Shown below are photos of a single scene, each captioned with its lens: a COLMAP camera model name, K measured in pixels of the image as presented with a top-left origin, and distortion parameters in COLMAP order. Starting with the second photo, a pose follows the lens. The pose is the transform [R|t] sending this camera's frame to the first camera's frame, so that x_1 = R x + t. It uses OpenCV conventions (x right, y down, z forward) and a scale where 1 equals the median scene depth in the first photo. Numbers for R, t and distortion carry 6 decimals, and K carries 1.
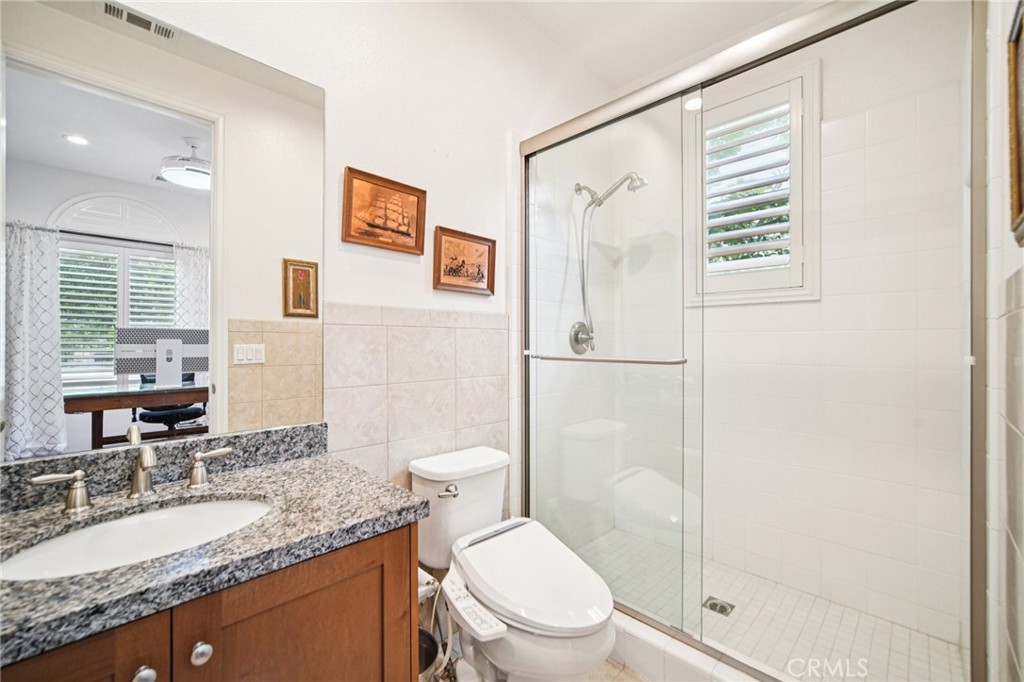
lens RADIAL K [[422.1, 0, 513.2], [0, 422.1, 338.7], [0, 0, 1]] dist [-0.002253, -0.000179]
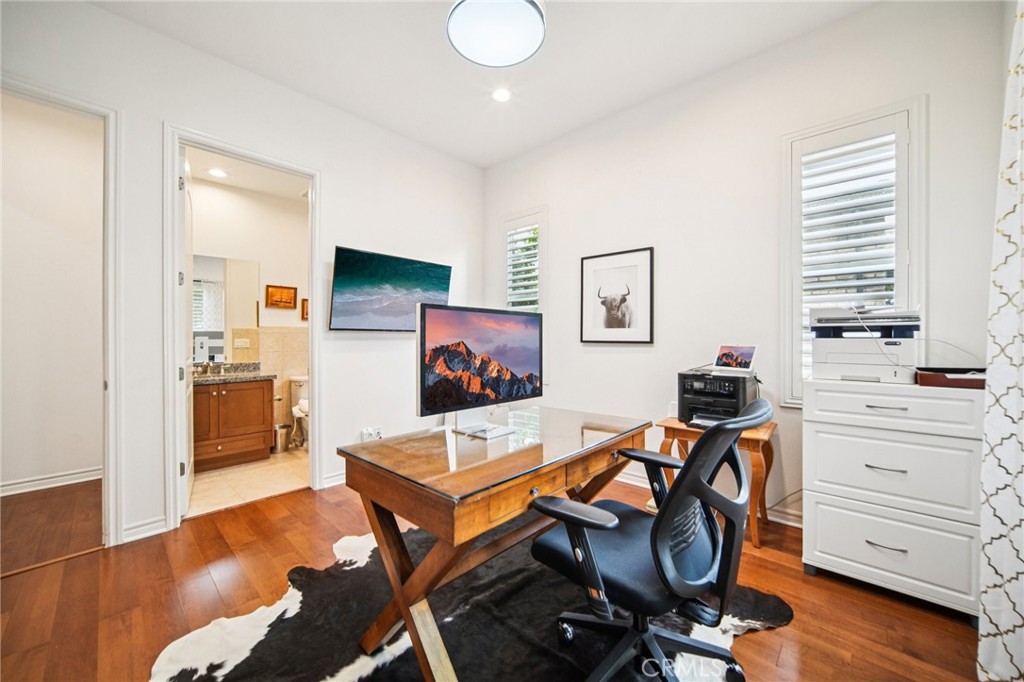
lens RADIAL K [[390.2, 0, 510.6], [0, 390.2, 338.5], [0, 0, 1]] dist [-0.000688, 0.000014]
pose [[0.999918, 0.001491, 0.012732, 0.978904], [-0.001591, 0.999968, 0.007832, -0.010571], [-0.012720, -0.007852, 0.999888, -1.376722]]
